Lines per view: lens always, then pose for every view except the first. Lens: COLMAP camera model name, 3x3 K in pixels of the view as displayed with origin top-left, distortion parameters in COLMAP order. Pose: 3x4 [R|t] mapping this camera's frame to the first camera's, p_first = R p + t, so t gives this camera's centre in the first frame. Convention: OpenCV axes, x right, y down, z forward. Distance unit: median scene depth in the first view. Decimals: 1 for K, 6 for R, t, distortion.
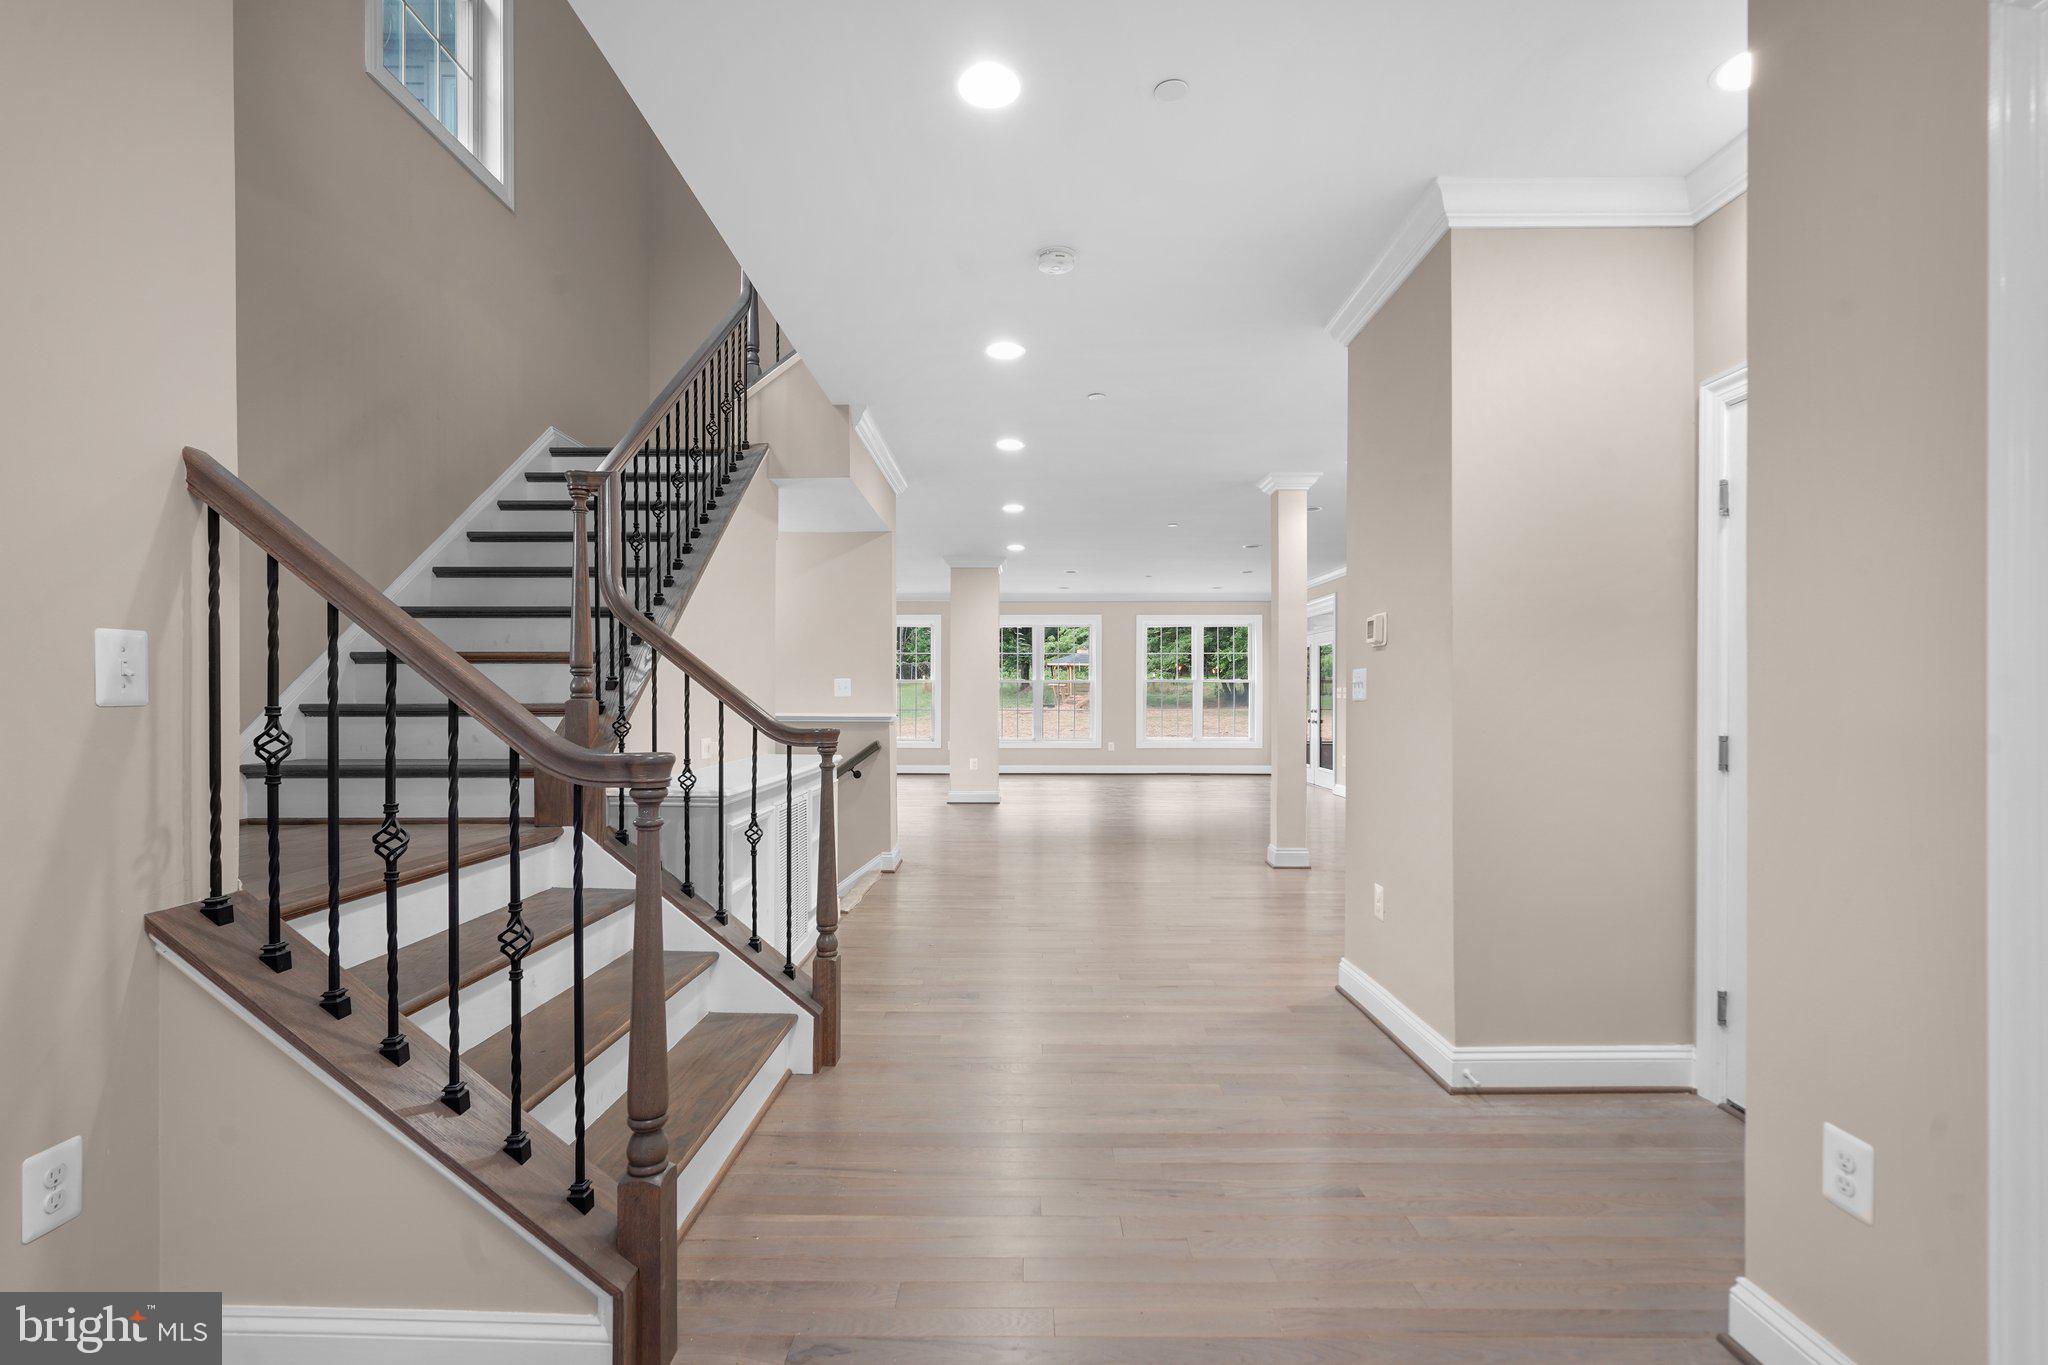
lens RADIAL K [[964.0, 0, 1021.4], [0, 964.0, 692.9], [0, 0, 1]] dist [-0.001811, 0.000323]
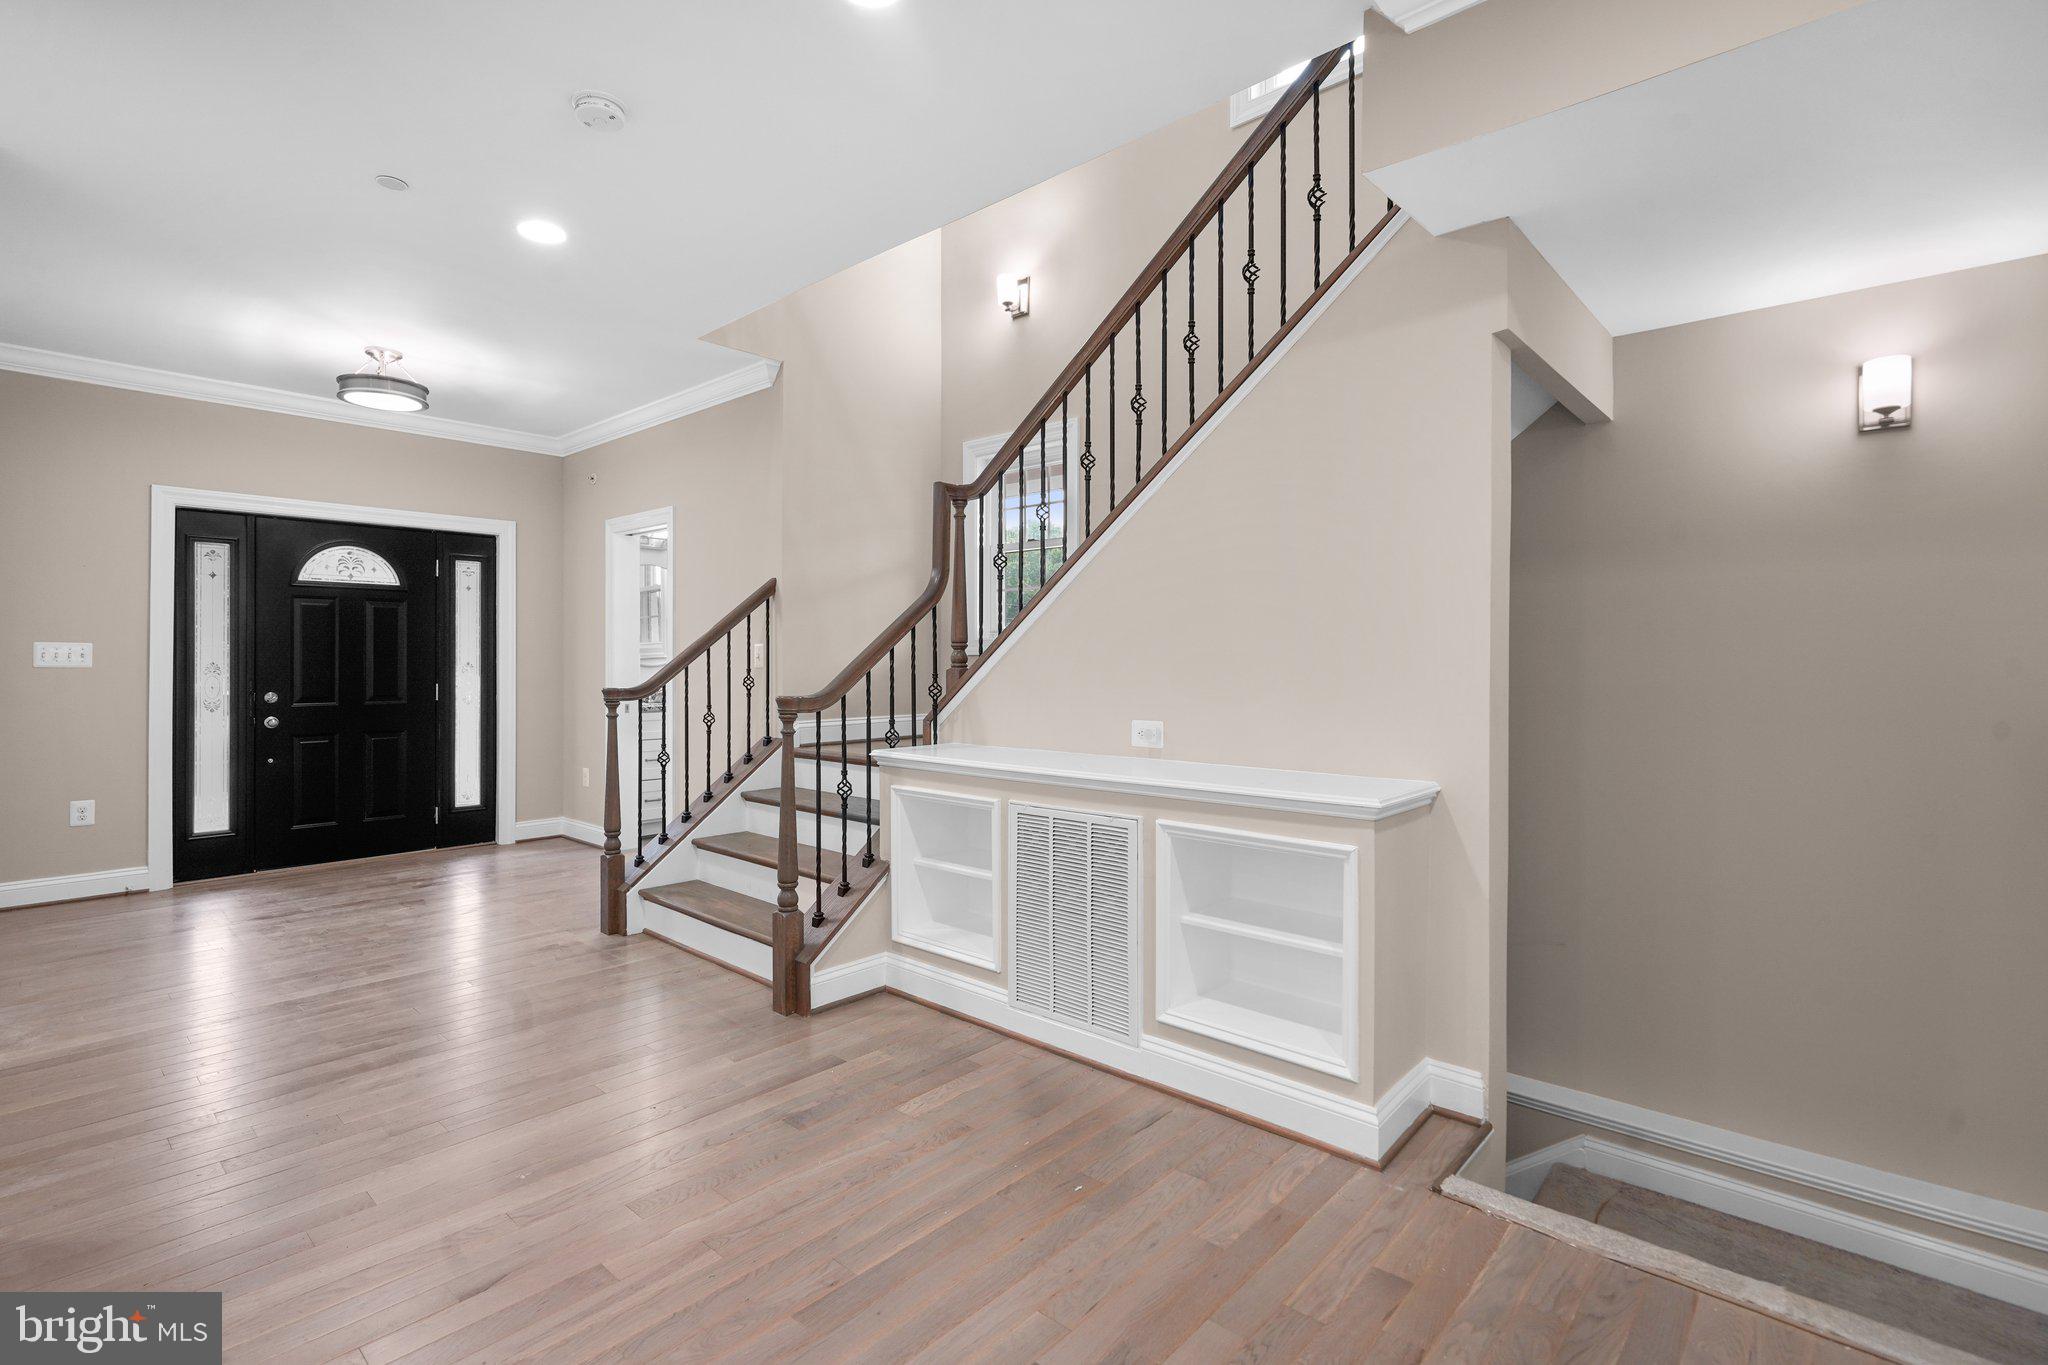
lens RADIAL K [[964.0, 0, 1017.7], [0, 964.0, 673.3], [0, 0, 1]] dist [-0.001811, 0.000323]
pose [[-0.654655, 0.004328, -0.755915, 0.590314], [0.004777, 0.999987, 0.001589, -0.102503], [0.755913, -0.002571, -0.654667, 2.524202]]
